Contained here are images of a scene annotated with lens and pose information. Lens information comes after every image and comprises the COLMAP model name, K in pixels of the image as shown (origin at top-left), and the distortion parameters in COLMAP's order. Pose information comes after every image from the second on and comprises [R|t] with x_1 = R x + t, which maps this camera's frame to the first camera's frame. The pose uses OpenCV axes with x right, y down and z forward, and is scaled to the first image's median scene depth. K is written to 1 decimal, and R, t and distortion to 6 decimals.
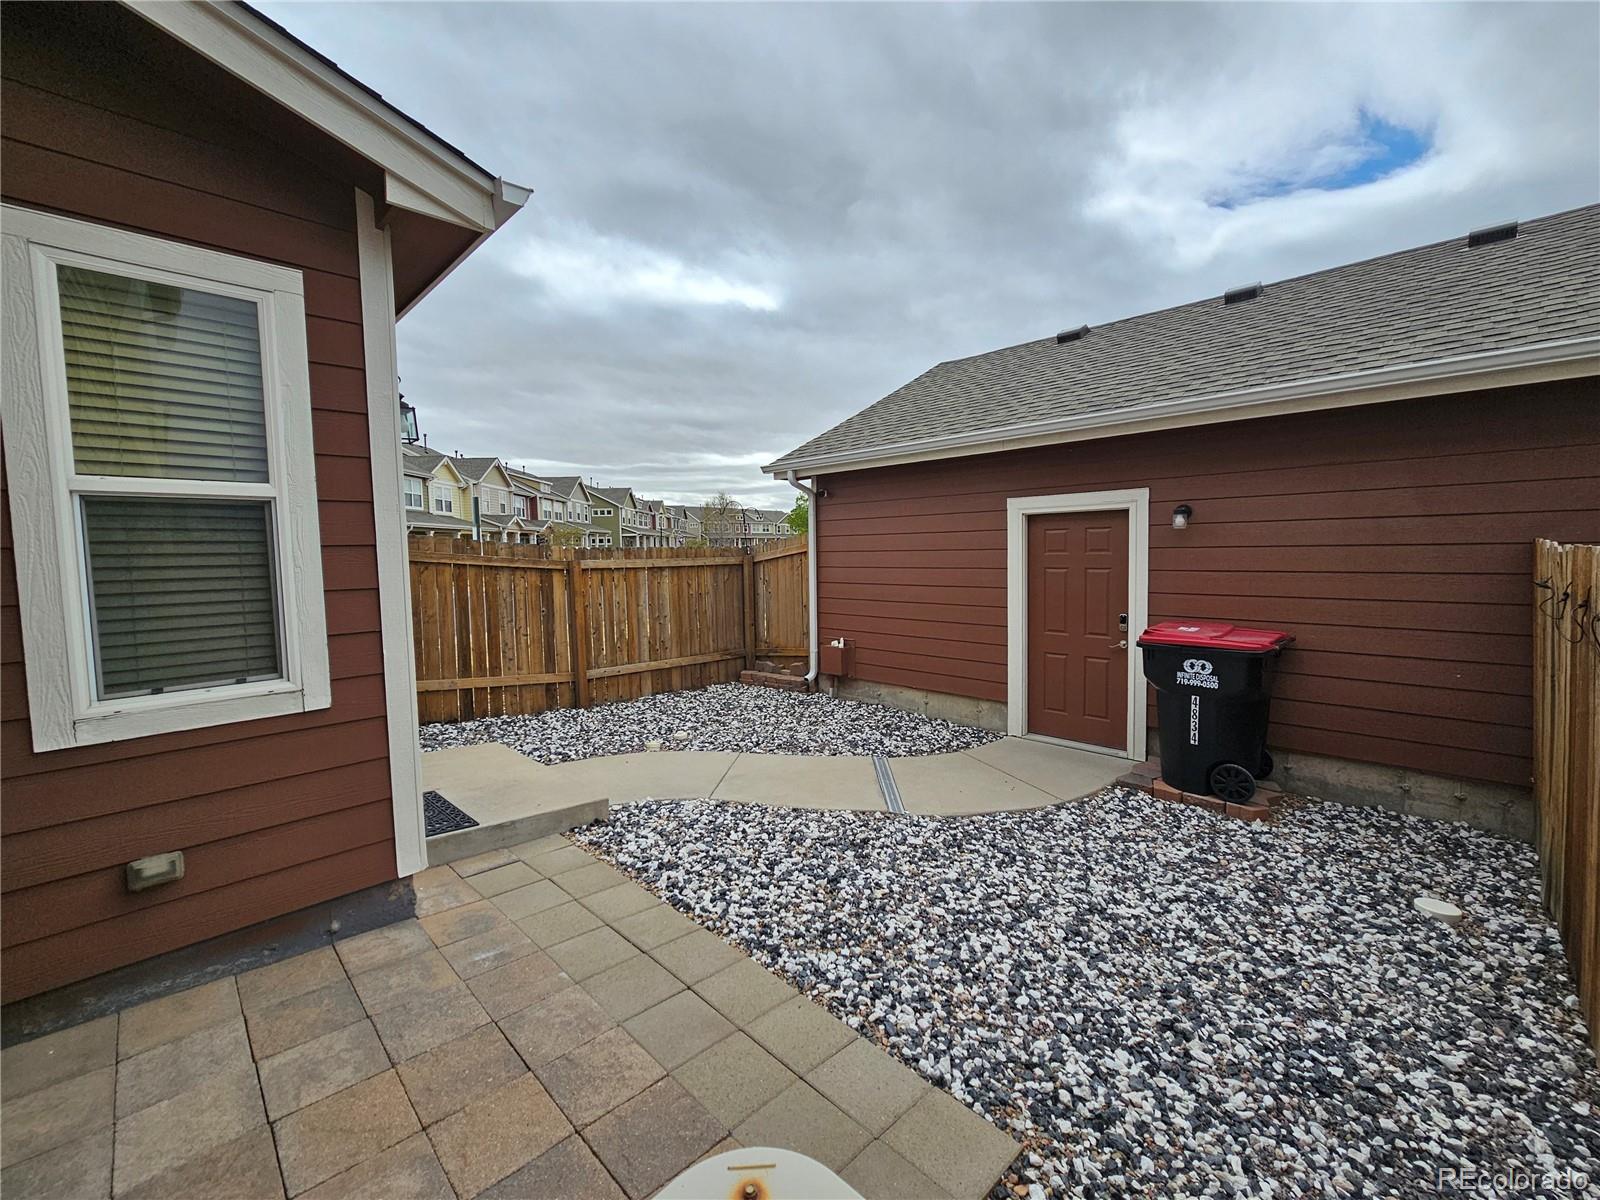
lens RADIAL K [[654.0, 0, 802.8], [0, 654.0, 592.8], [0, 0, 1]] dist [-0.002005, -0.000108]
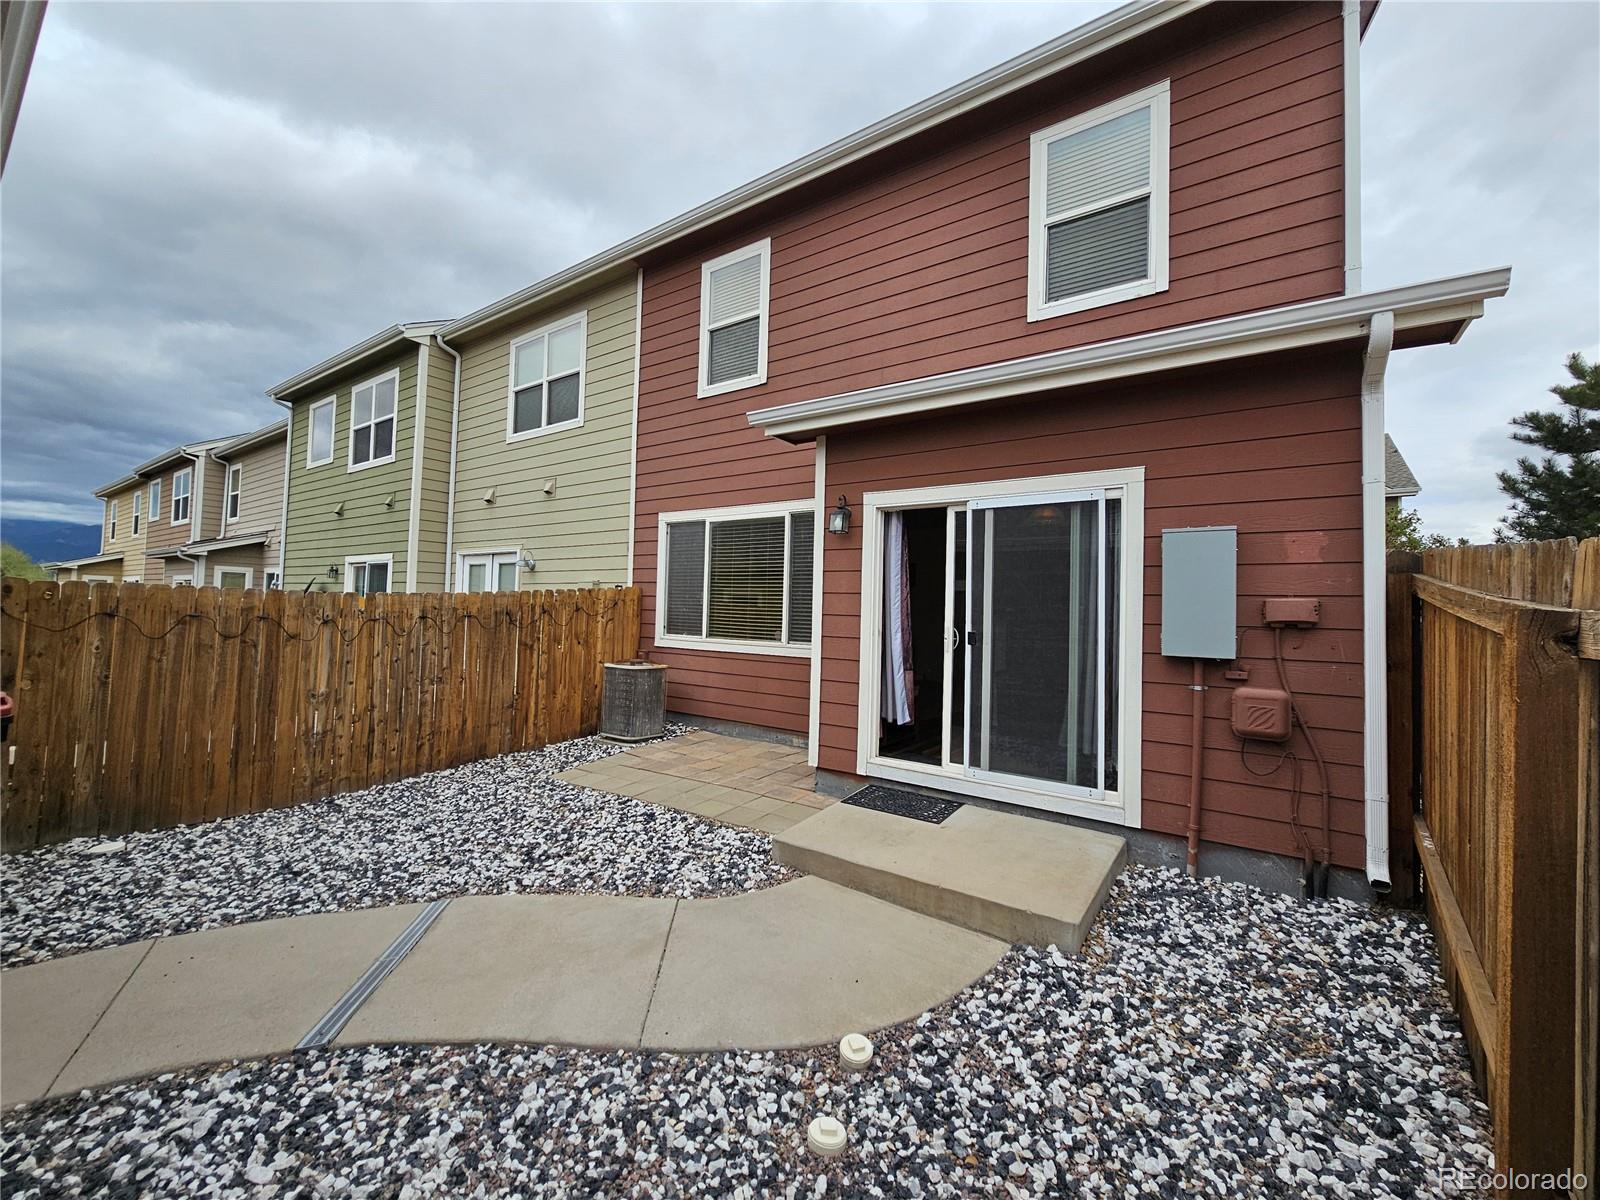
lens RADIAL K [[654.0, 0, 802.7], [0, 654.0, 598.0], [0, 0, 1]] dist [-0.002005, -0.000108]
pose [[-0.986745, -0.013340, -0.161728, -0.125703], [-0.020706, 0.998819, 0.043945, -0.068771], [0.160951, 0.046711, -0.985856, 1.411144]]
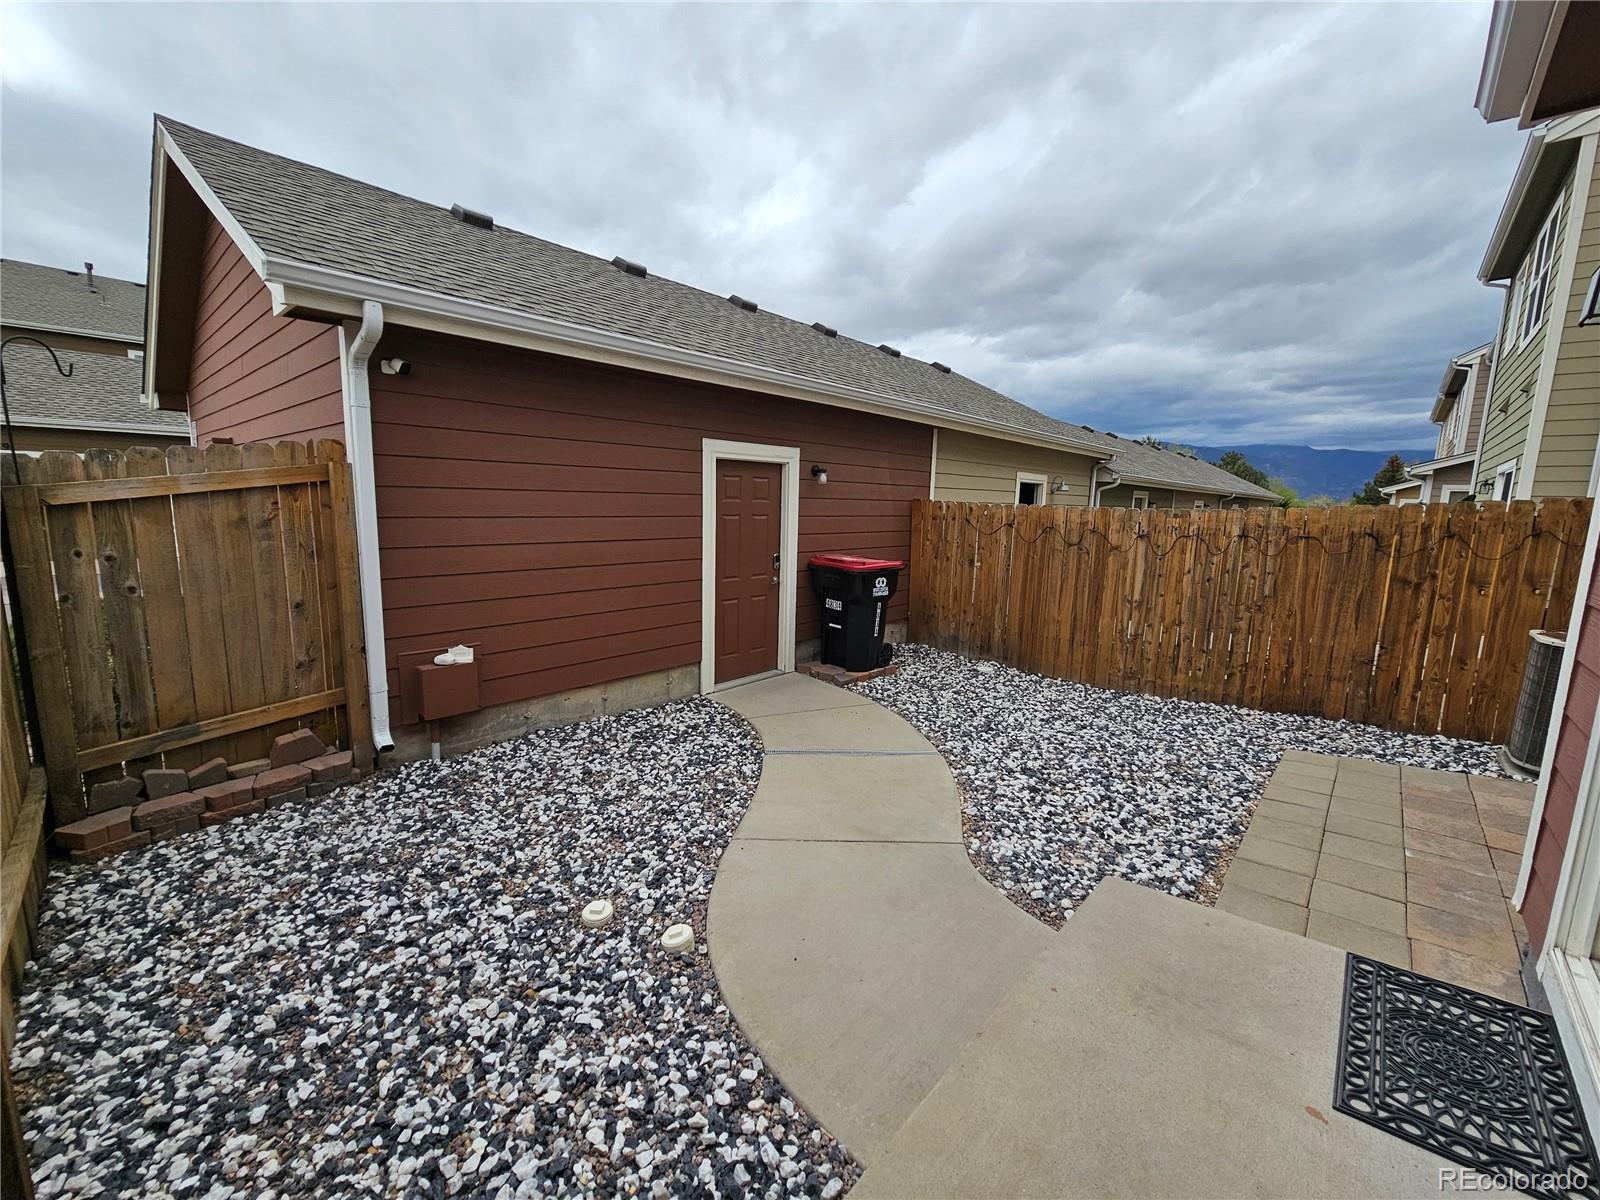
lens RADIAL K [[654.0, 0, 798.1], [0, 654.0, 597.3], [0, 0, 1]] dist [-0.002005, -0.000108]
pose [[-0.042284, -0.132738, 0.990249, -0.637467], [0.040858, 0.990076, 0.134459, -0.043781], [-0.998270, 0.046145, -0.036441, 0.943223]]
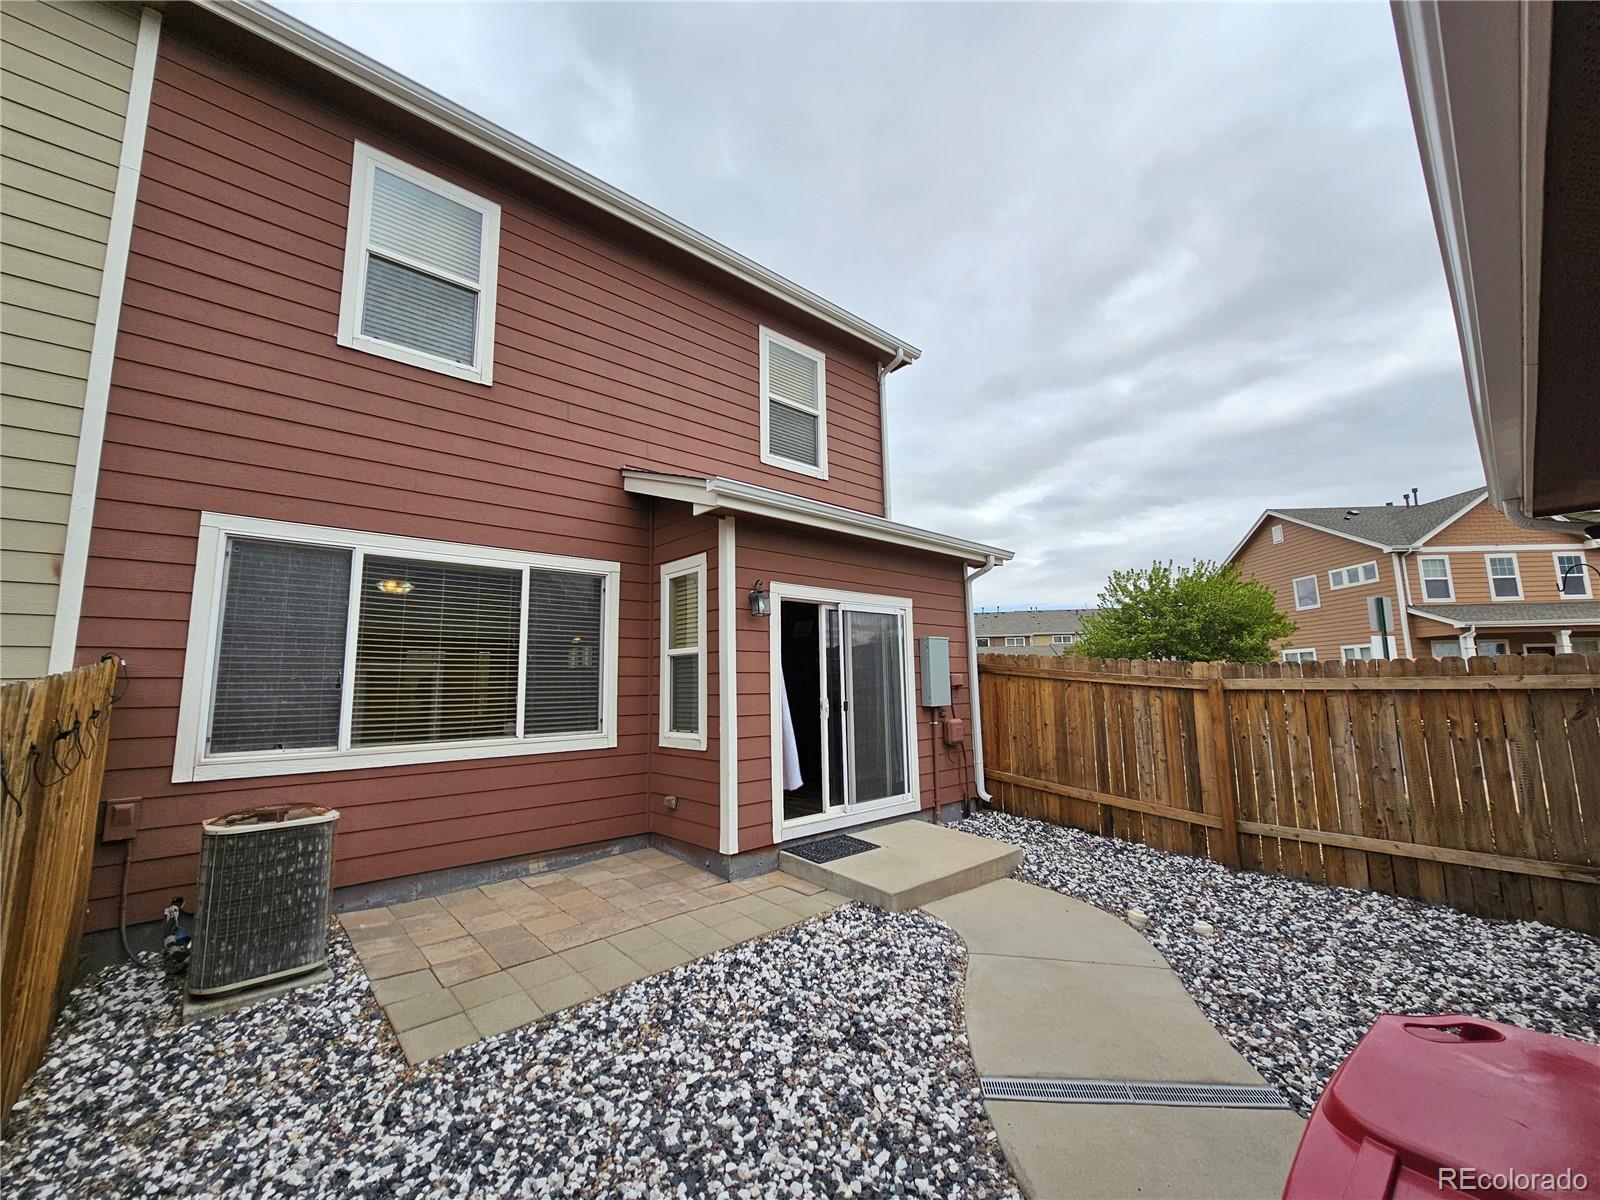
lens RADIAL K [[654.0, 0, 800.4], [0, 654.0, 594.5], [0, 0, 1]] dist [-0.002005, -0.000108]
pose [[-0.050348, -0.117051, -0.991849, 0.633671], [-0.049176, 0.992194, -0.114596, -0.043412], [0.997520, 0.043006, -0.055711, 0.632471]]
